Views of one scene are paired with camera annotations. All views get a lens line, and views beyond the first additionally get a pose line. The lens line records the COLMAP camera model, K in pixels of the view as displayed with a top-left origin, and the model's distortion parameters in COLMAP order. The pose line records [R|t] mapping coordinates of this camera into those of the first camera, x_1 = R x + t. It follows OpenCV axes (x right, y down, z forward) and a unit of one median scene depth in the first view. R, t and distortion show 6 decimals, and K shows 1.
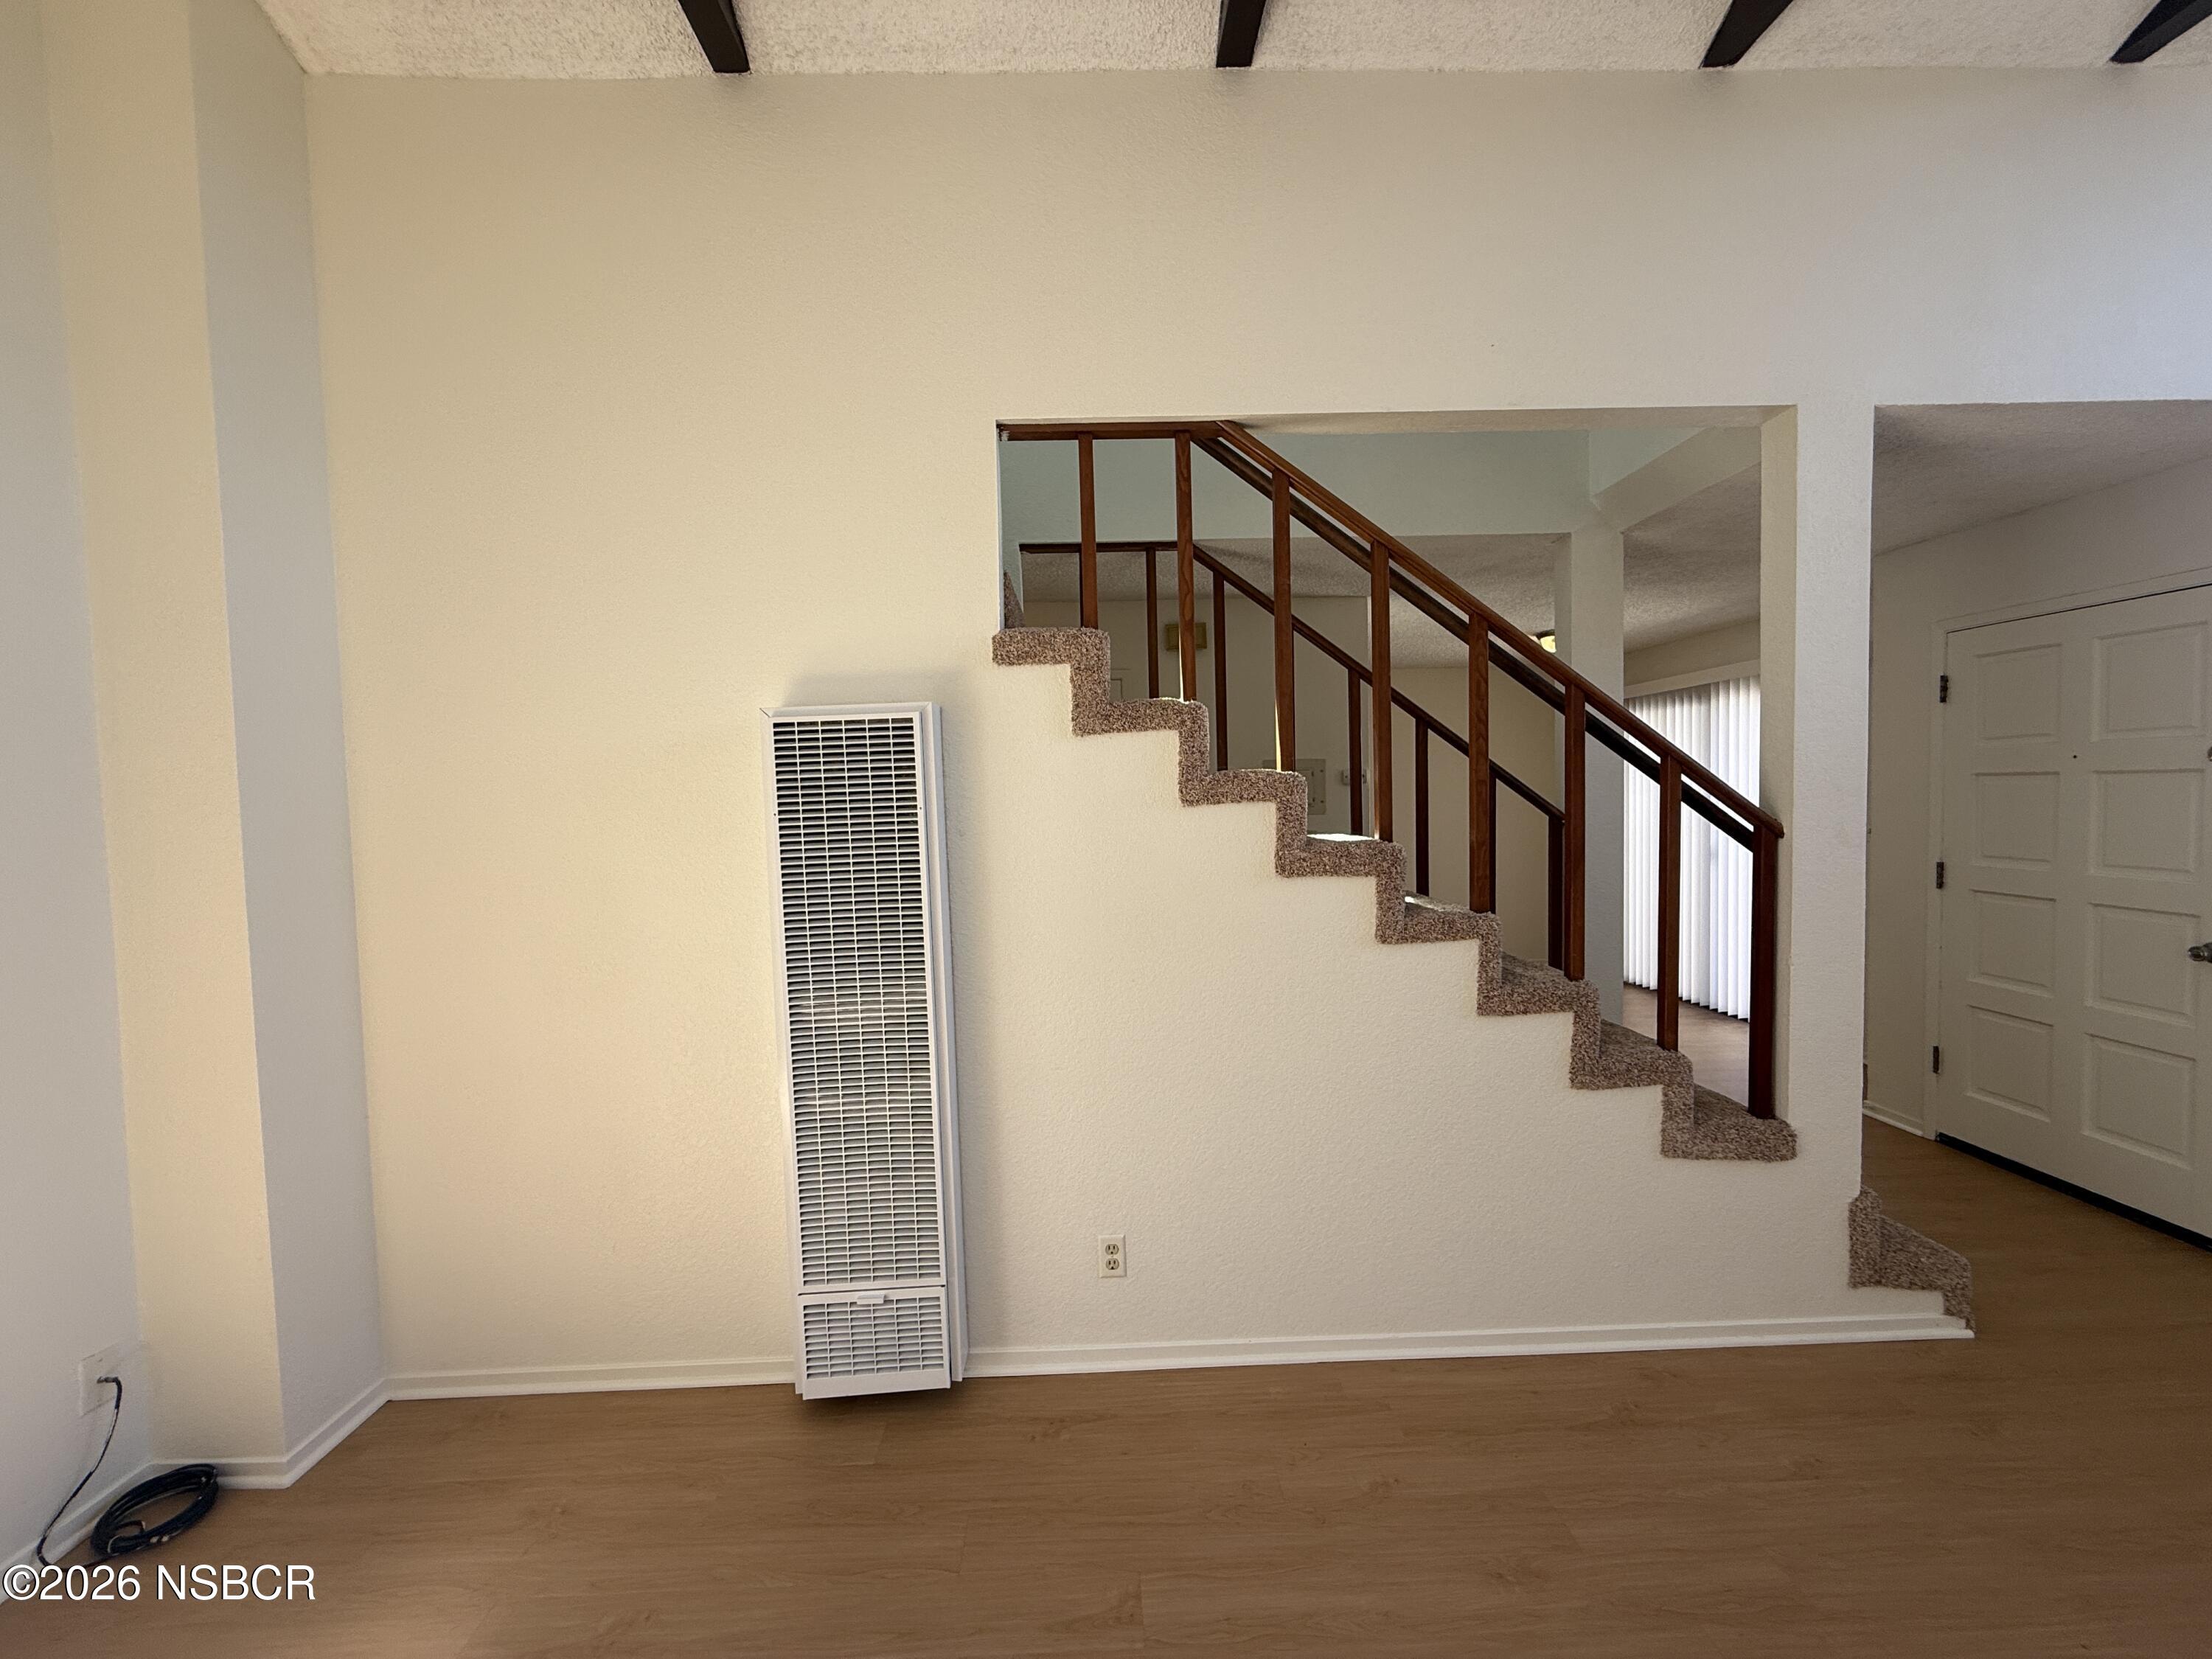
lens RADIAL K [[880.3, 0, 1103.4], [0, 880.3, 827.5], [0, 0, 1]] dist [0.000062, 0.000052]
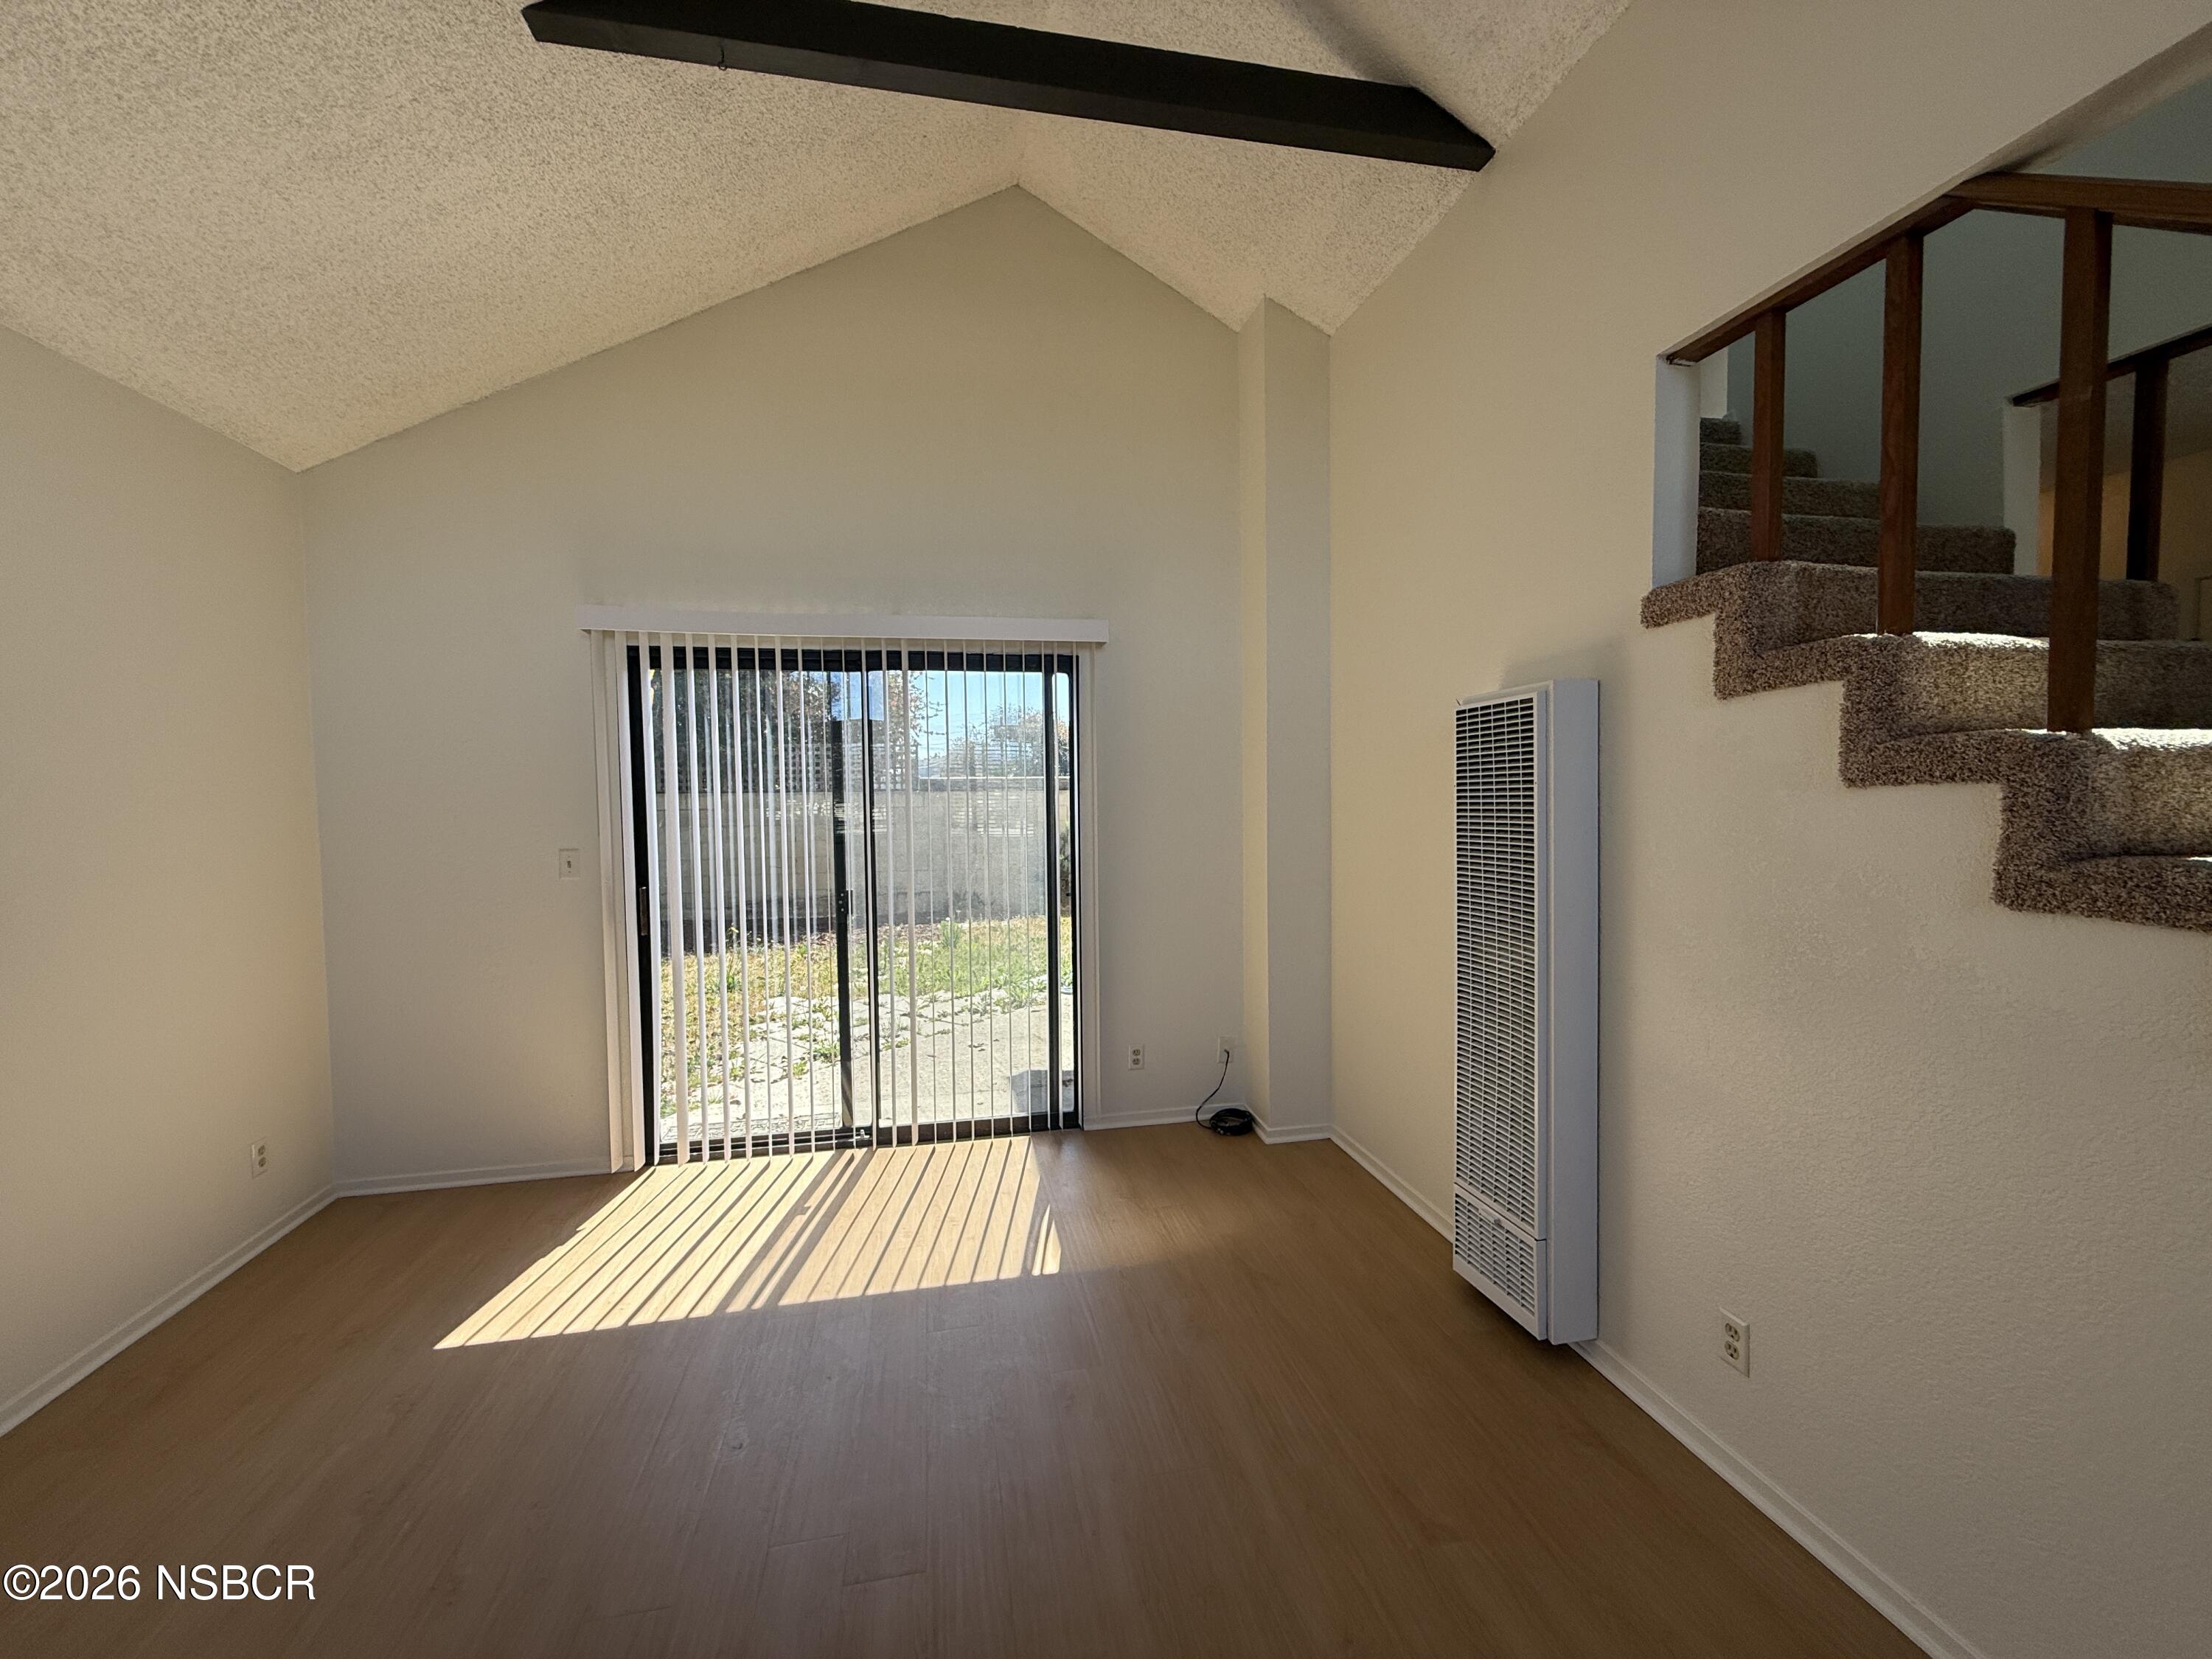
lens RADIAL K [[881.6, 0, 1100.0], [0, 881.6, 832.3], [0, 0, 1]] dist [0.000982, -0.000245]
pose [[0.171415, 0.072439, -0.982532, 0.708397], [-0.033114, 0.997153, 0.067740, -0.016793], [0.984642, 0.020924, 0.173326, 0.288699]]
